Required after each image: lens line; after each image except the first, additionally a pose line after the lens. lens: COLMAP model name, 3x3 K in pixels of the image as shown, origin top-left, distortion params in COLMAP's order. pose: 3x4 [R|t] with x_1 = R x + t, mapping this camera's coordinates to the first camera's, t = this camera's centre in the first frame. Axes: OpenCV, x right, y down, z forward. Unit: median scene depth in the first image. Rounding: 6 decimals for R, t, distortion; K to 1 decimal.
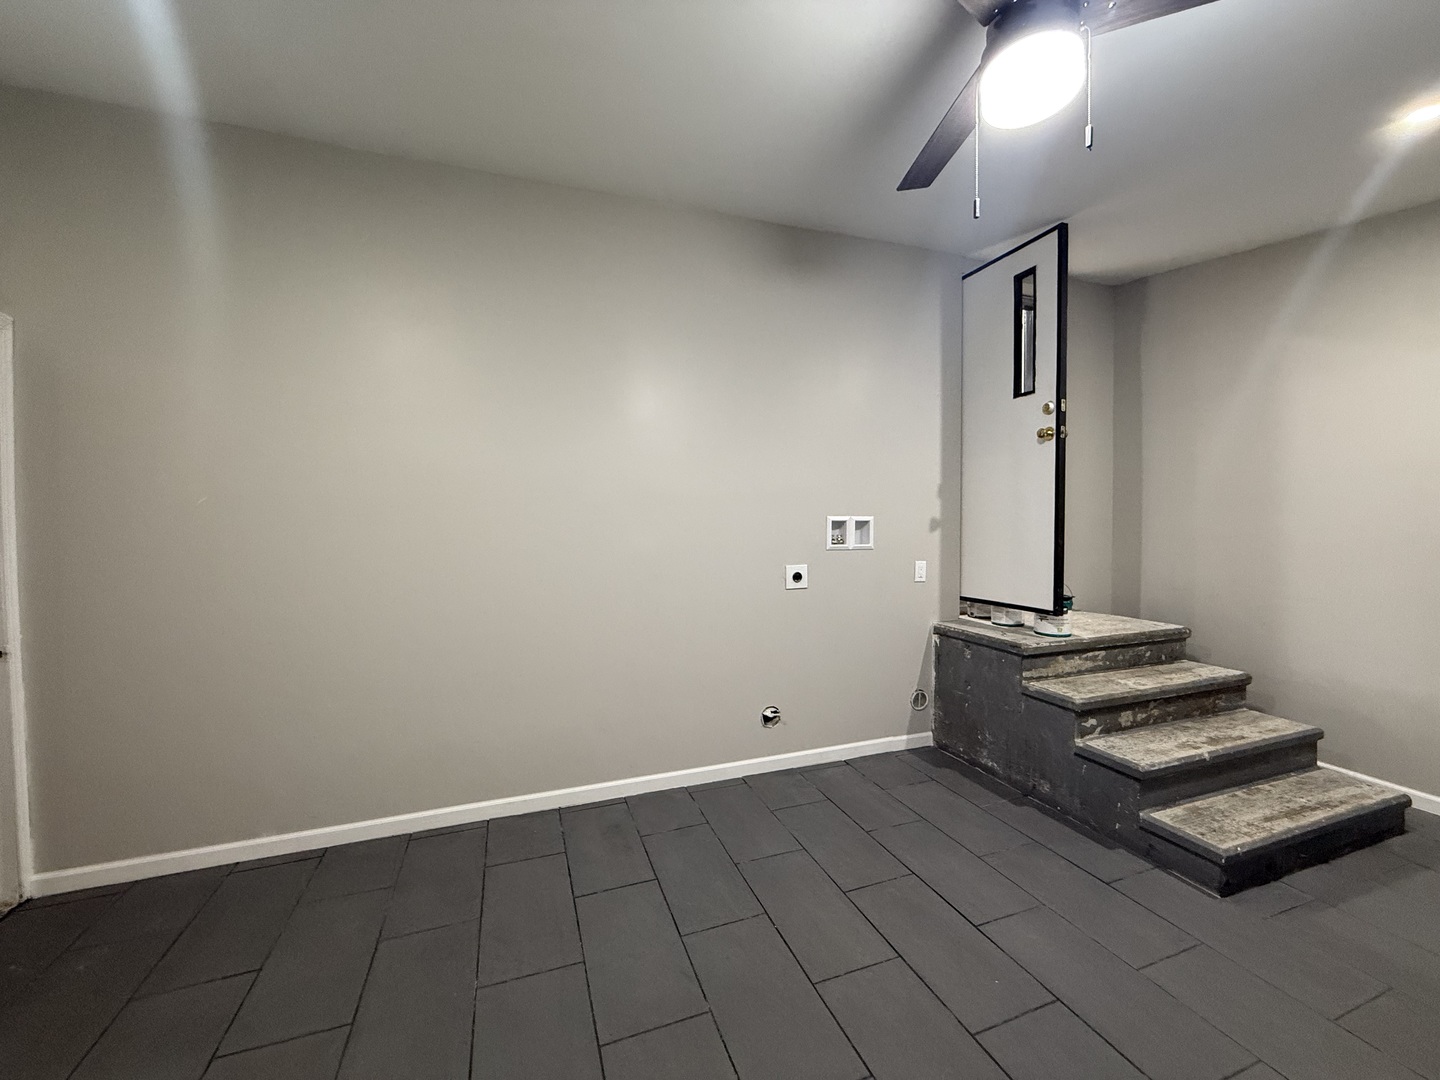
lens RADIAL K [[572.2, 0, 715.7], [0, 572.2, 539.9], [0, 0, 1]] dist [0.000836, 0.000270]
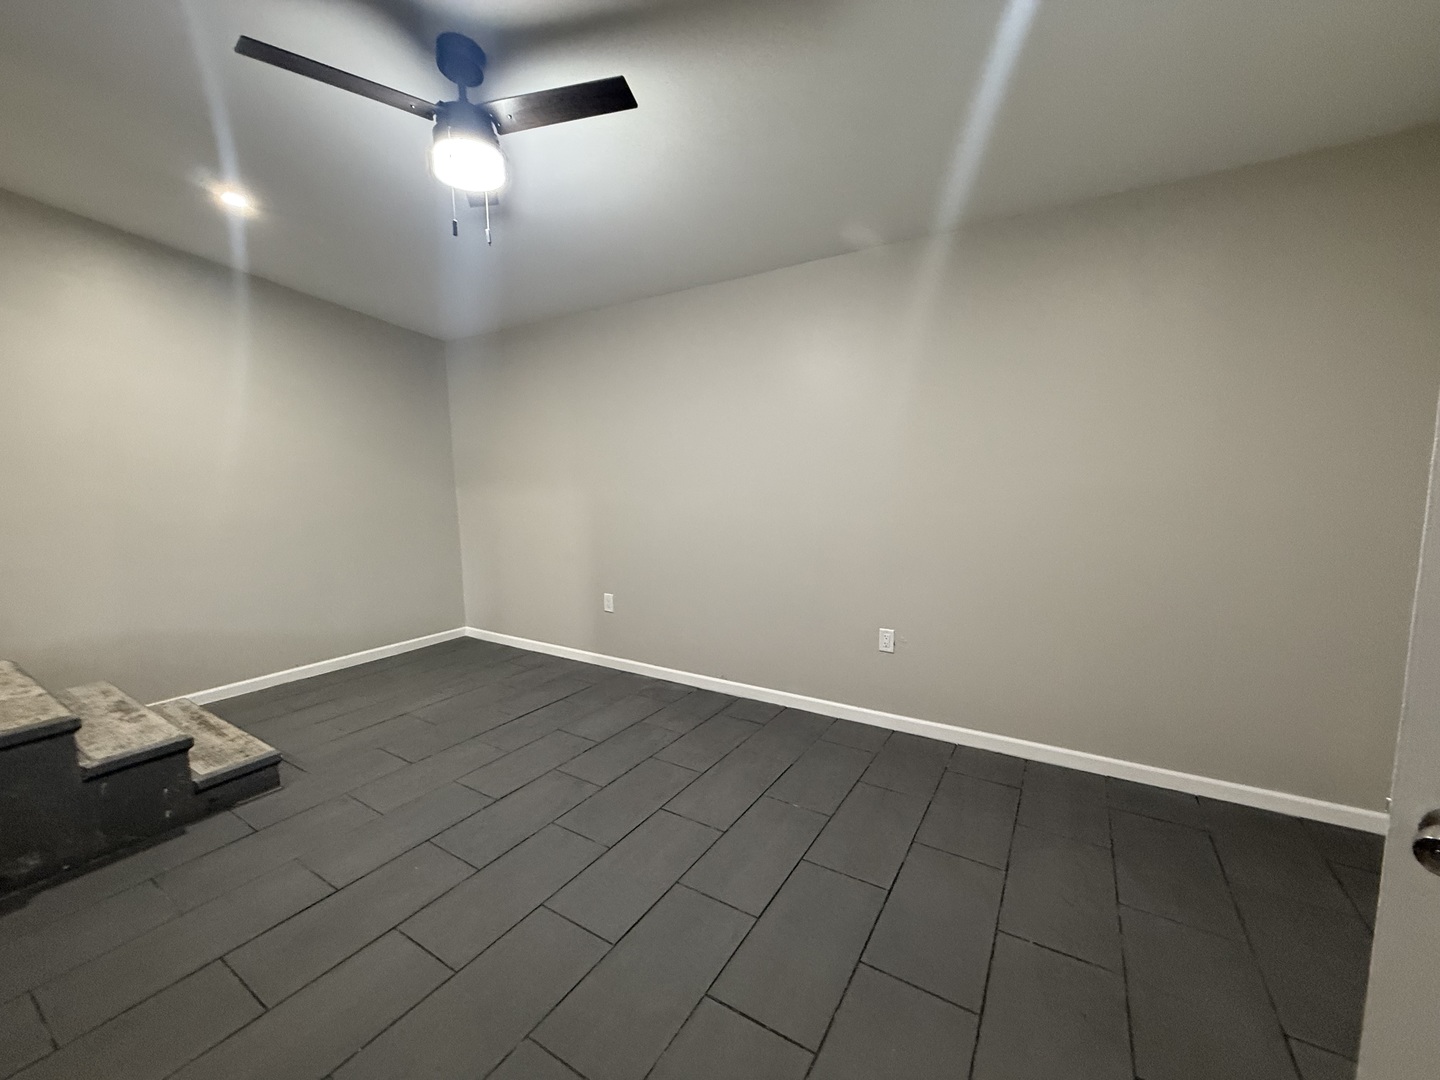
lens RADIAL K [[572.2, 0, 715.7], [0, 572.2, 539.9], [0, 0, 1]] dist [0.000836, 0.000270]
pose [[-0.616609, -0.065478, 0.784542, -0.456741], [0.050745, 0.991157, 0.122605, -0.009226], [-0.785632, 0.115411, -0.607834, 0.675710]]
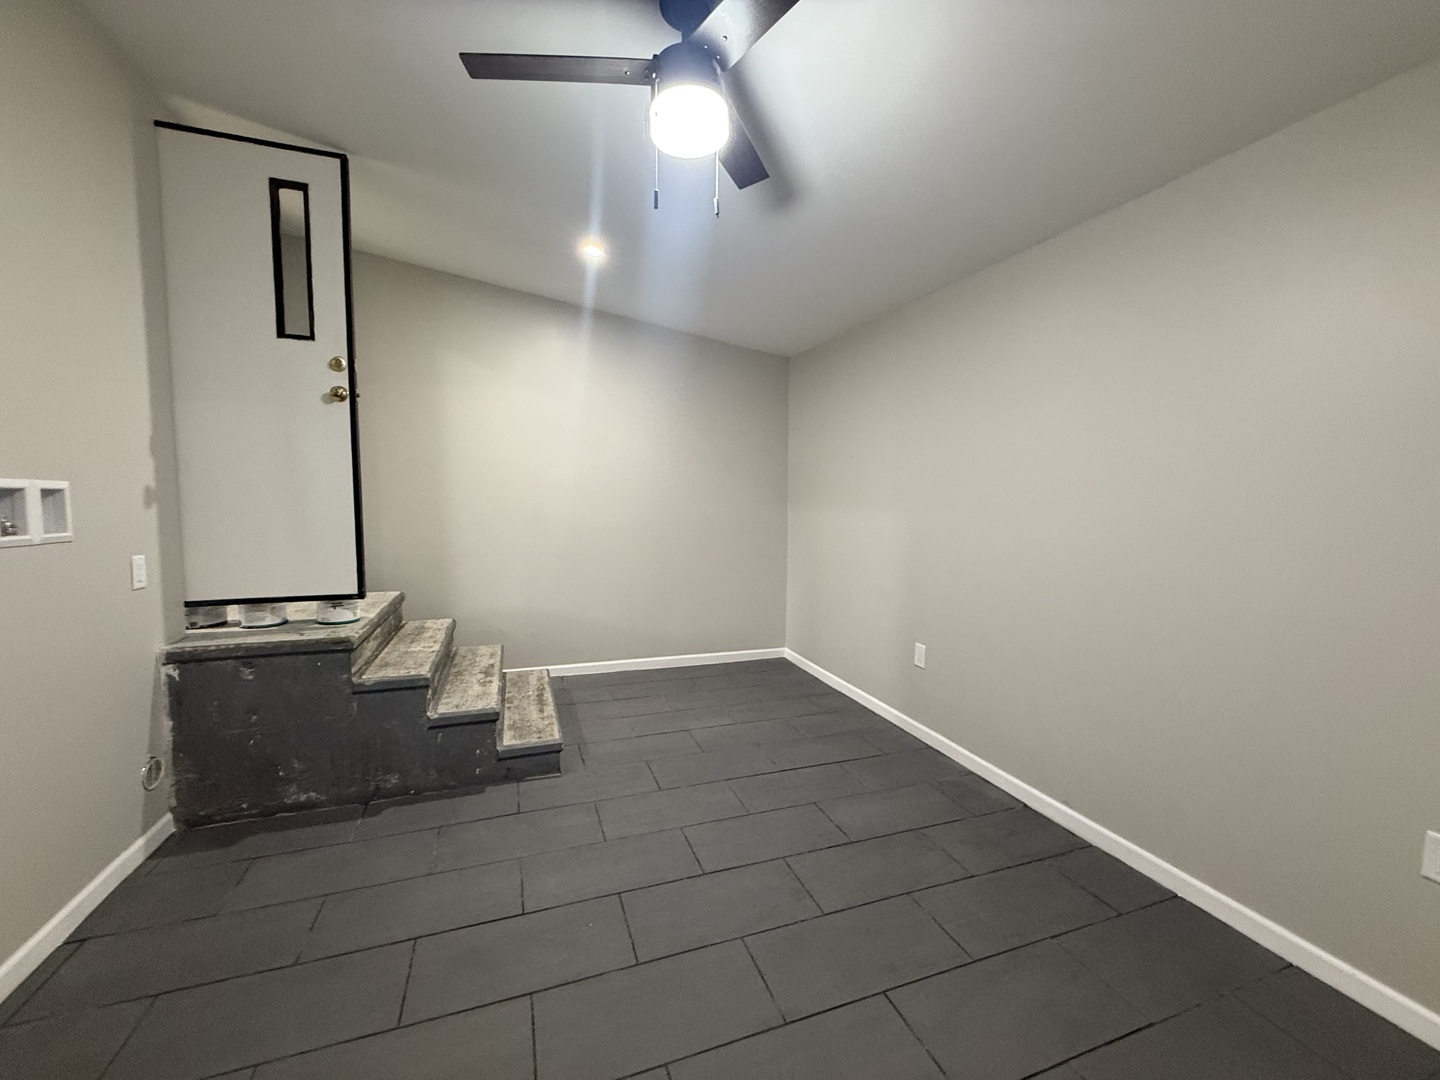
lens RADIAL K [[578.4, 0, 720.0], [0, 578.4, 540.0], [0, 0, 1]] dist [-0.000426, -0.000172]
pose [[0.000783, -0.067479, 0.997720, -0.317630], [0.024420, 0.997424, 0.067440, -0.008247], [-0.999701, 0.024311, 0.002429, 0.429415]]
